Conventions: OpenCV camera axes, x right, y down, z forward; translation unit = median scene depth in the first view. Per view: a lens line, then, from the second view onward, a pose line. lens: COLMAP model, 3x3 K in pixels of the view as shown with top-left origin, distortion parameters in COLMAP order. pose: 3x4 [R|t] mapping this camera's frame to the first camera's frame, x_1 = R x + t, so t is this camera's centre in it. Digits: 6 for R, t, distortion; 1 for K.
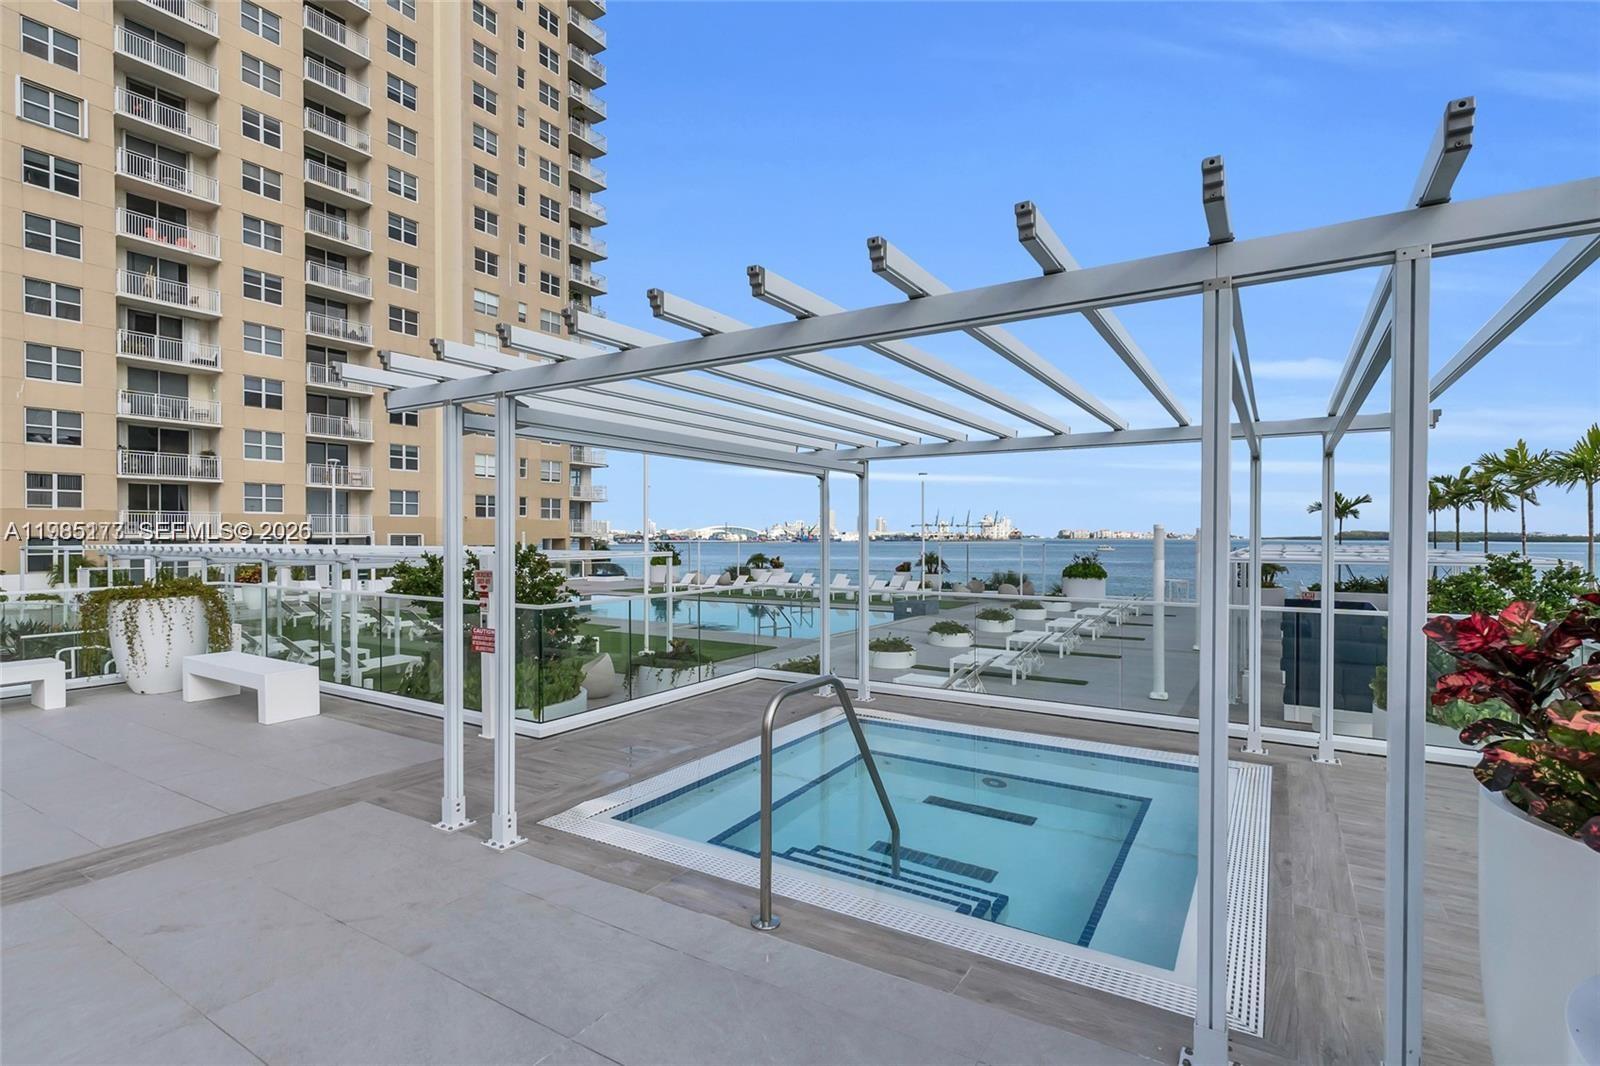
lens RADIAL K [[761.8, 0, 800.0], [0, 761.8, 533.0], [0, 0, 1]] dist [-0.003121, -0.000285]
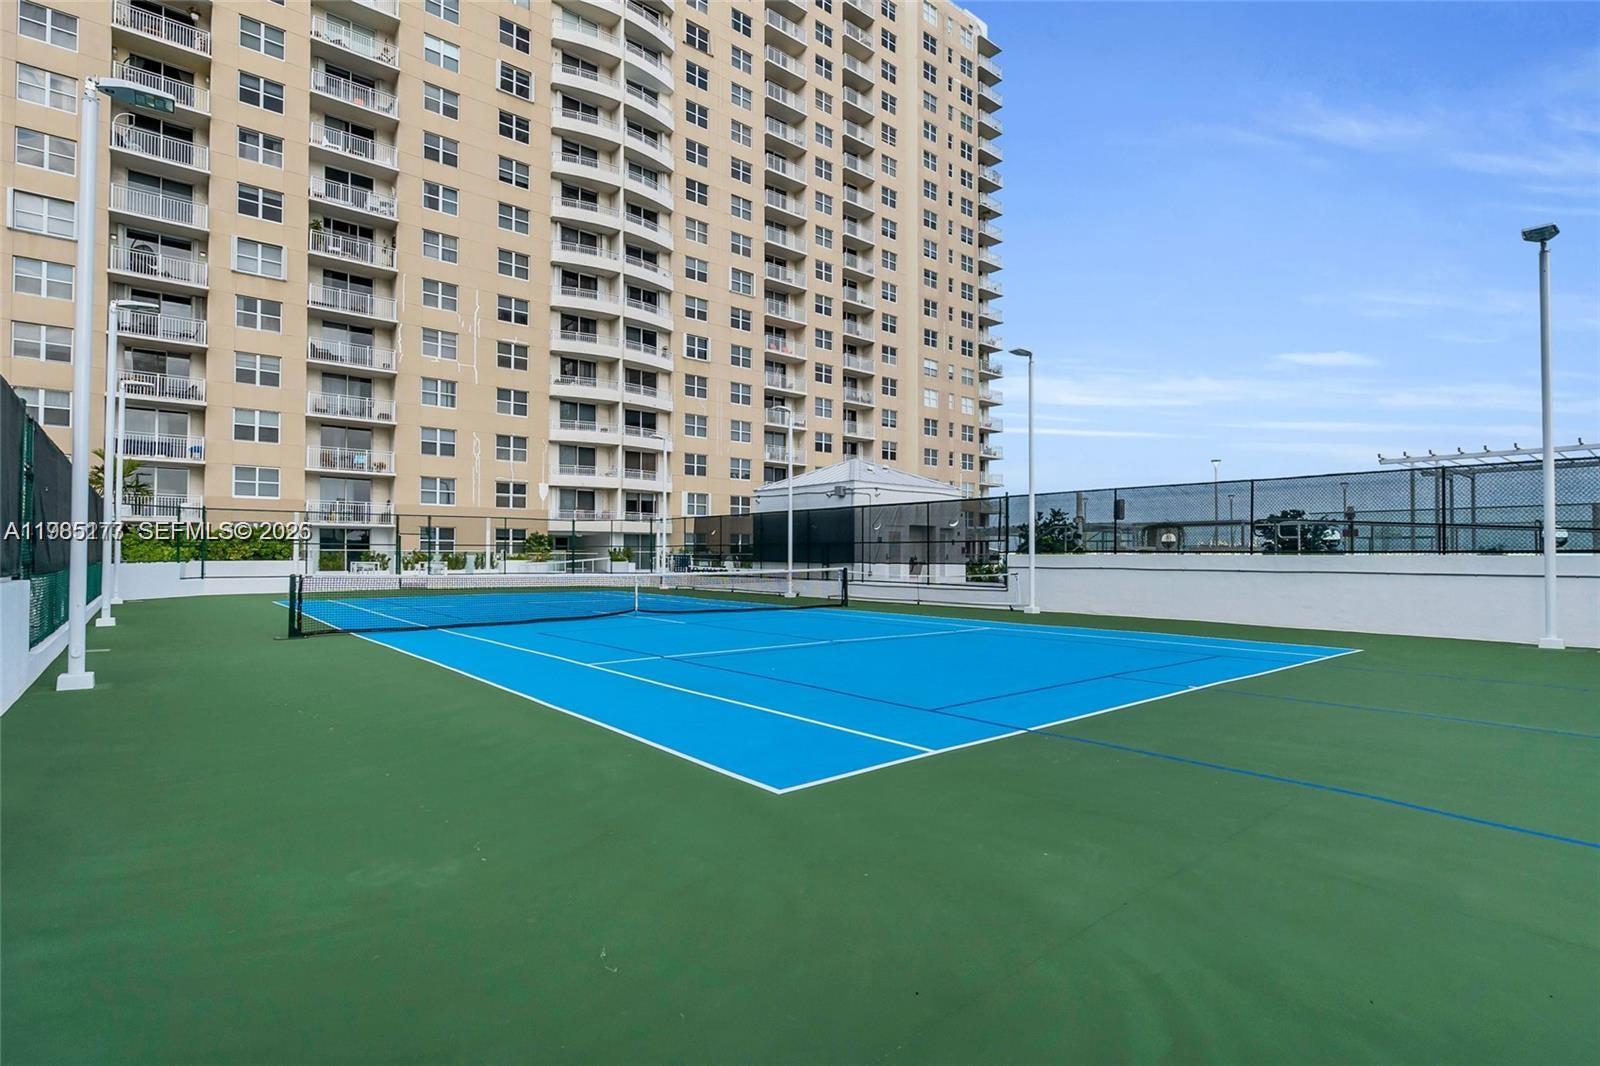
lens RADIAL K [[741.2, 0, 802.3], [0, 741.2, 499.2], [0, 0, 1]] dist [0.000224, -0.000051]
pose [[0.947041, 0.009286, -0.320978, -0.203449], [-0.025453, 0.998607, -0.046210, 0.000084], [0.320102, 0.051933, 0.945958, -0.320725]]
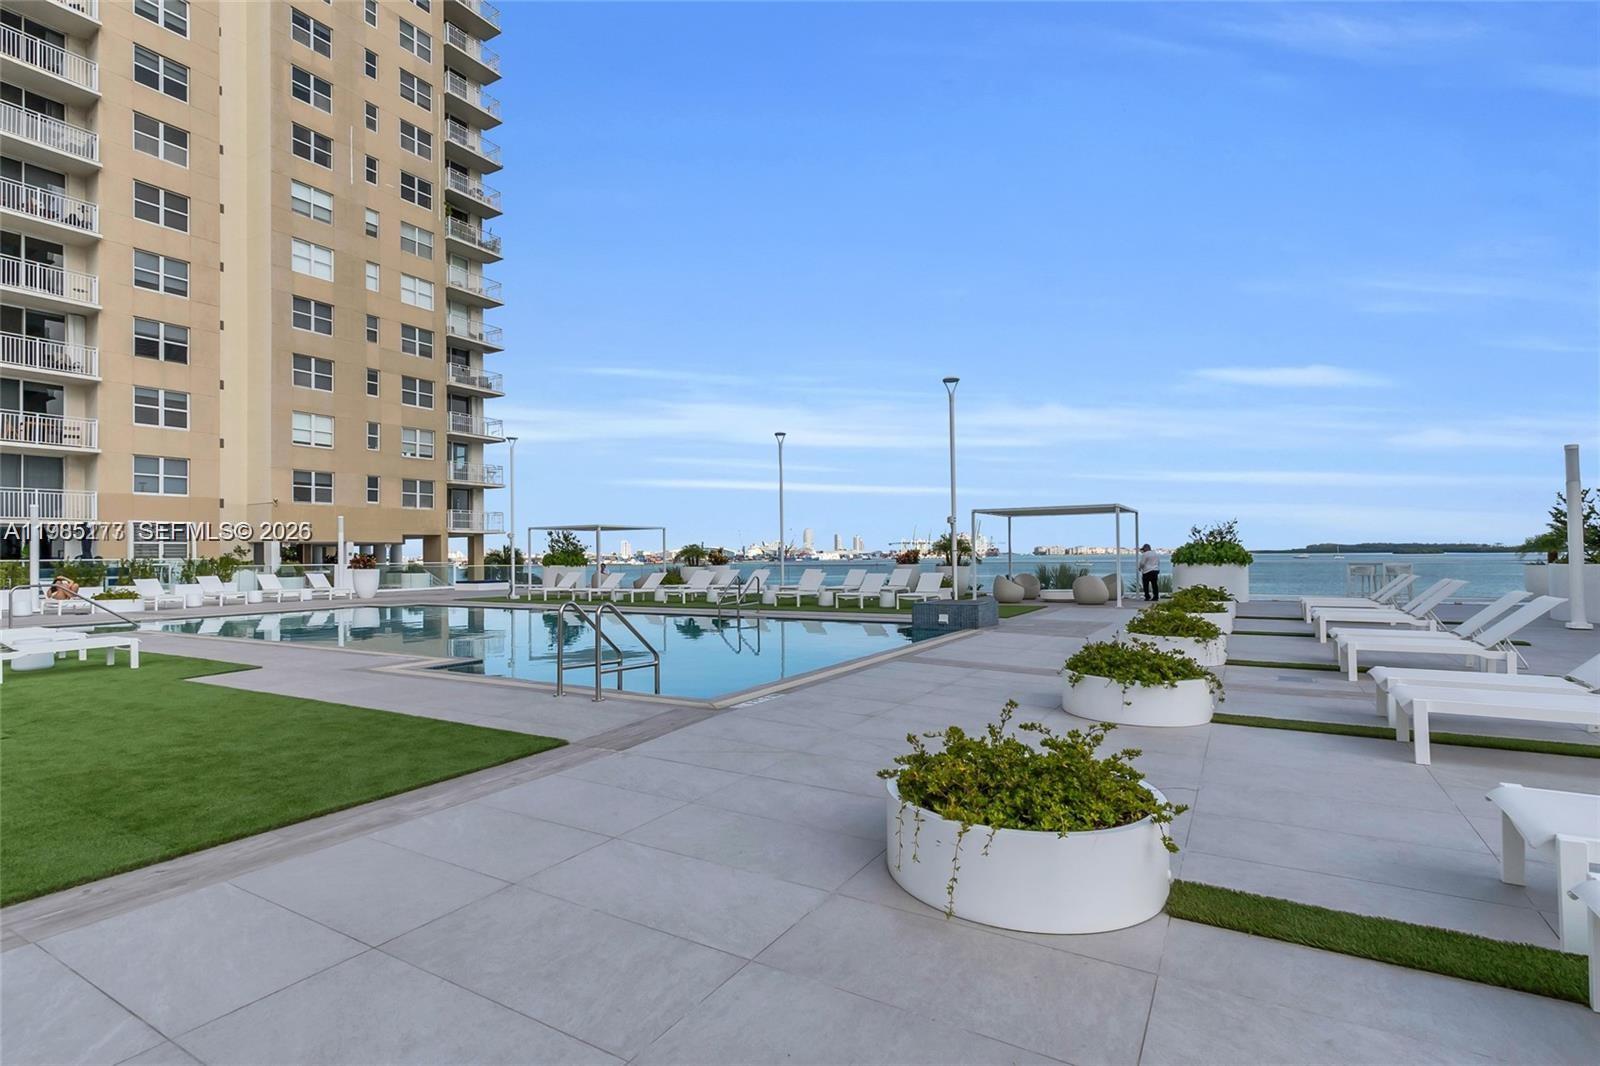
lens RADIAL K [[766.5, 0, 793.9], [0, 766.5, 545.9], [0, 0, 1]] dist [-0.000645, -0.000861]
pose [[0.999679, -0.012806, 0.021869, 0.019061], [0.012984, 0.999884, -0.007997, 0.031405], [-0.021764, 0.008279, 0.999729, 0.278658]]
